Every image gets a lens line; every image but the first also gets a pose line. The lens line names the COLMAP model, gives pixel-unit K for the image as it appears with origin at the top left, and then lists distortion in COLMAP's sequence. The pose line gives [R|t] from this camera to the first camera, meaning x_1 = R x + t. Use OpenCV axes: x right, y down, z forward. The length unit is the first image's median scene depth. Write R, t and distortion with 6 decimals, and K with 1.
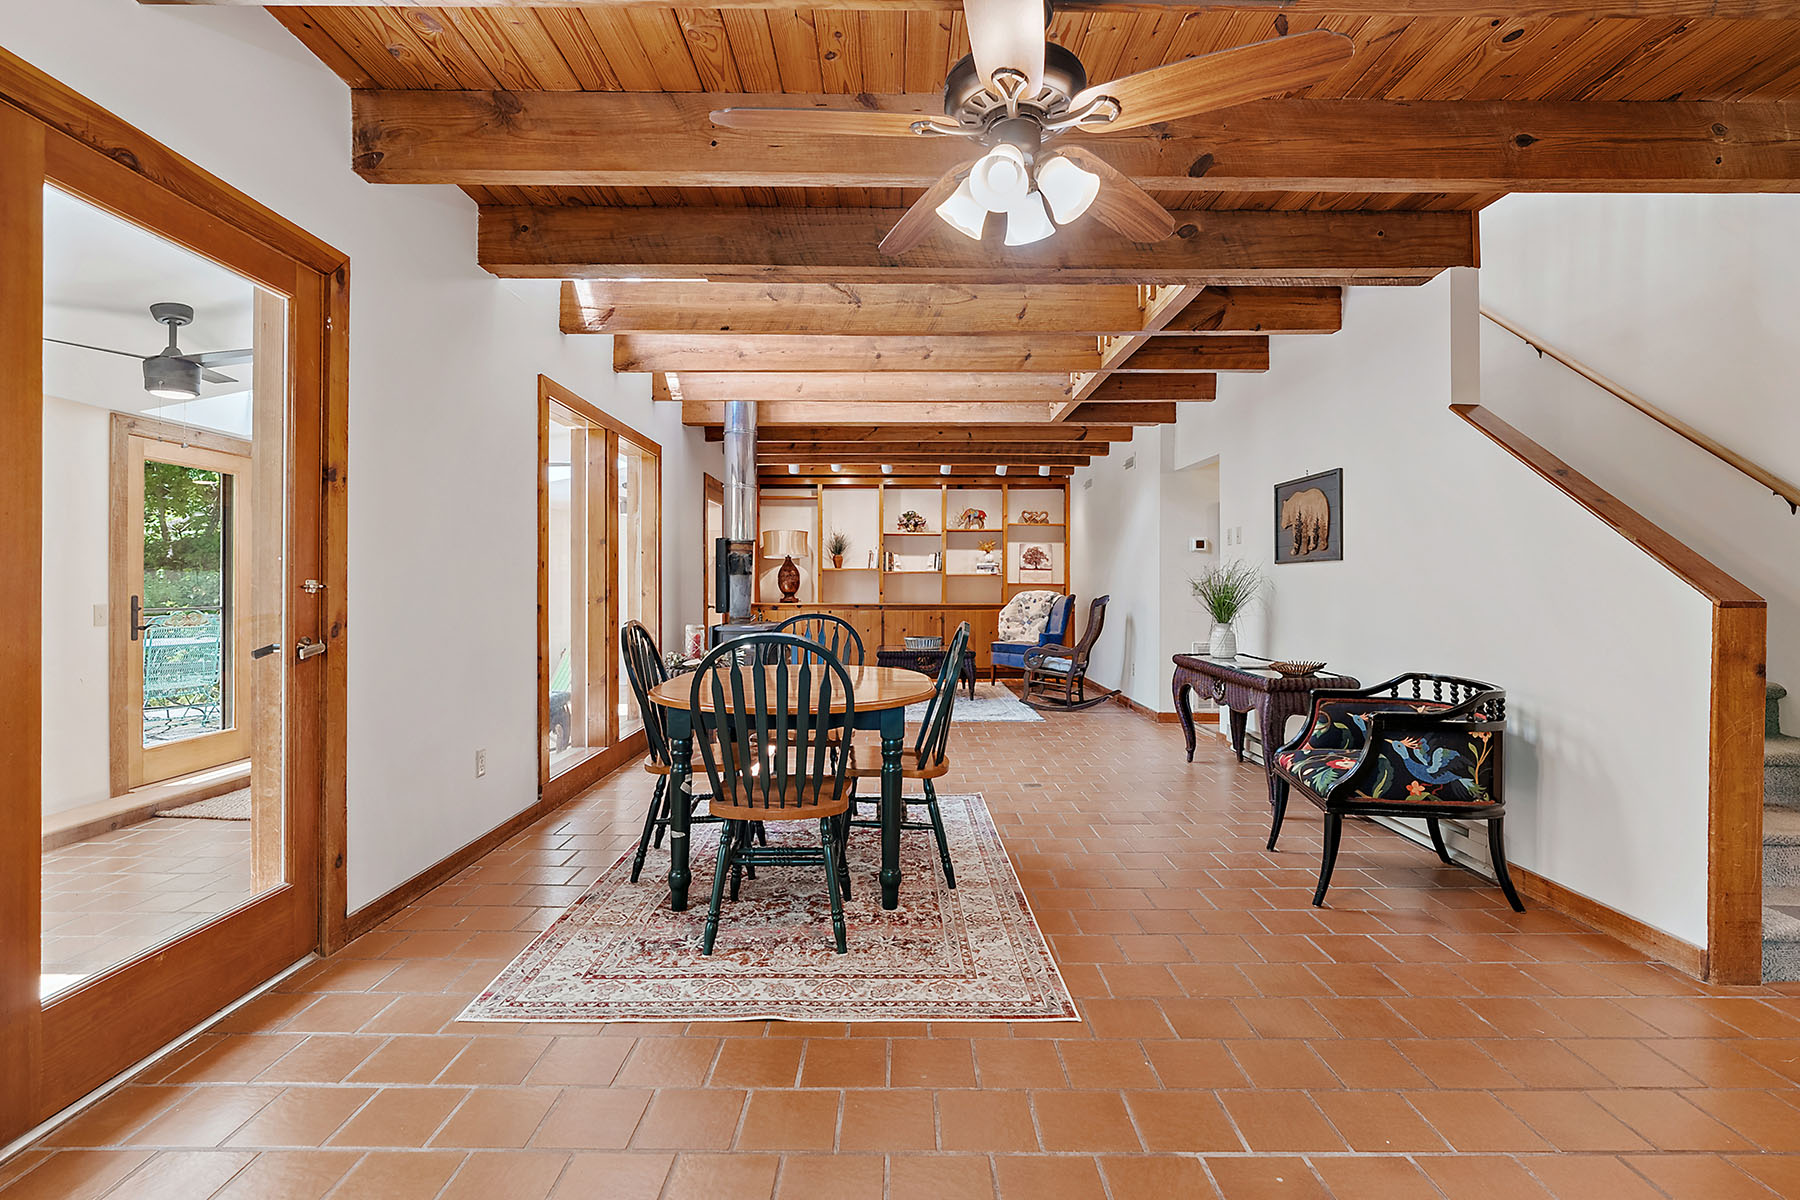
lens RADIAL K [[829.7, 0, 900.7], [0, 829.7, 588.7], [0, 0, 1]] dist [-0.011153, 0.004120]
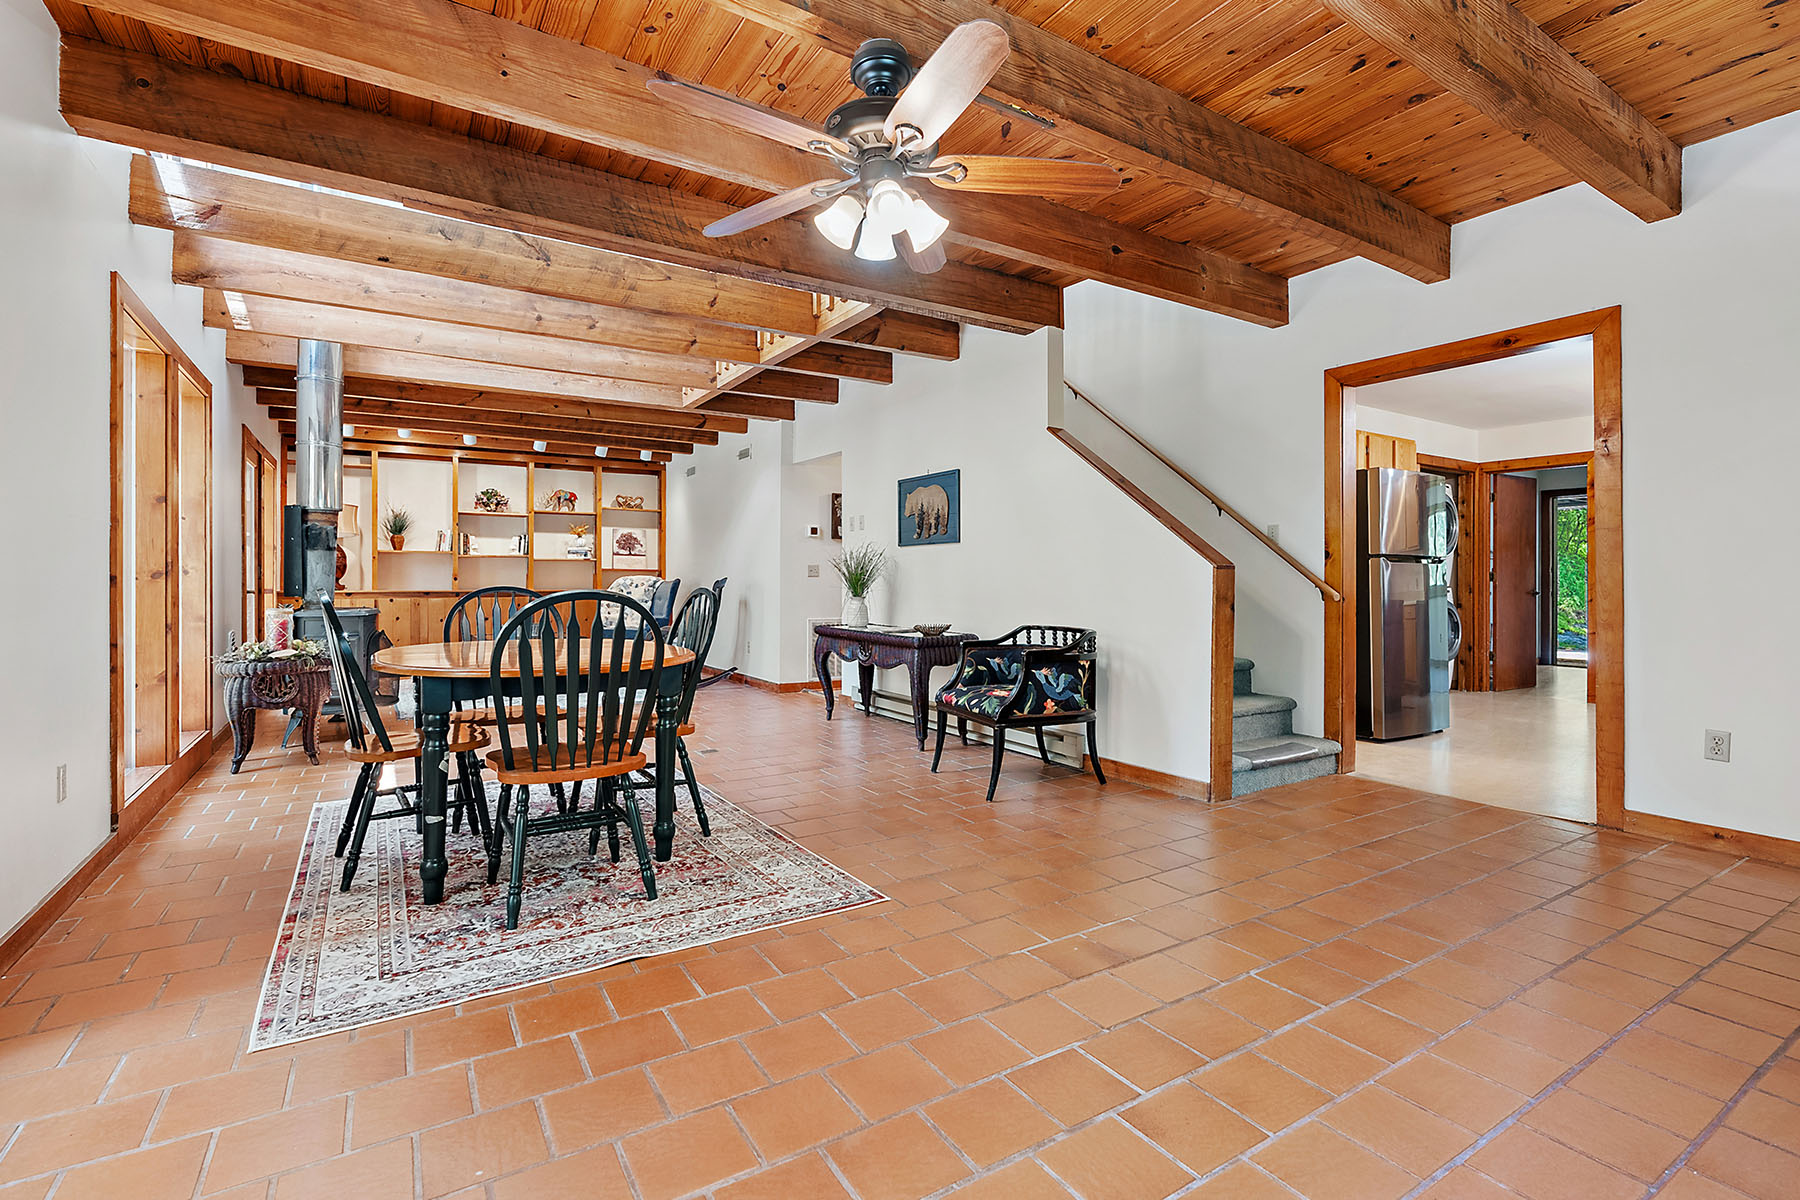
lens RADIAL K [[829.7, 0, 905.4], [0, 829.7, 591.6], [0, 0, 1]] dist [-0.011153, 0.004120]
pose [[0.846629, -0.008232, 0.532119, -0.211524], [0.002880, 0.999937, 0.010888, 0.026259], [-0.532175, -0.007685, 0.846599, -0.026612]]
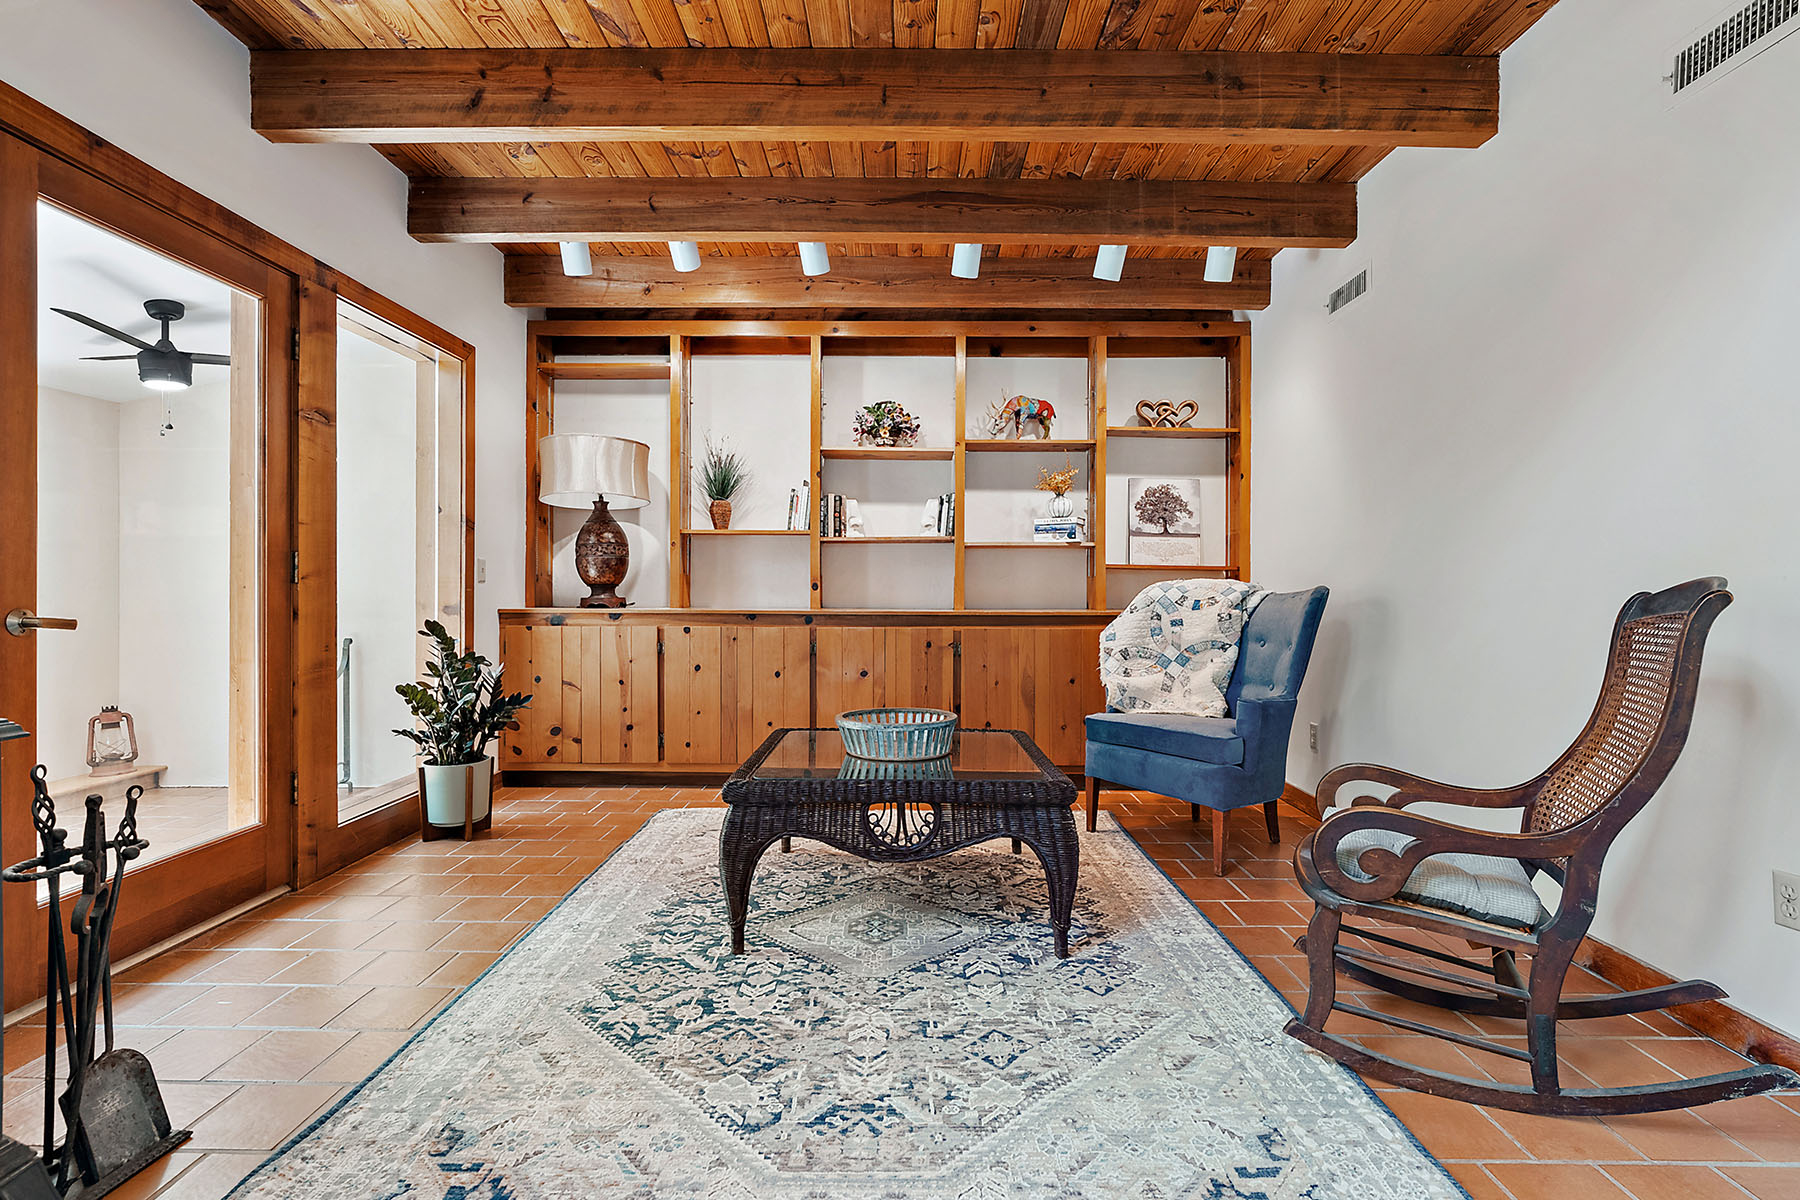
lens RADIAL K [[829.7, 0, 895.7], [0, 829.7, 589.8], [0, 0, 1]] dist [-0.011153, 0.004120]
pose [[0.999812, 0.002557, -0.019196, 0.065531], [-0.002618, 0.999992, -0.003136, 0.020817], [0.019188, 0.003186, 0.999811, 1.371573]]
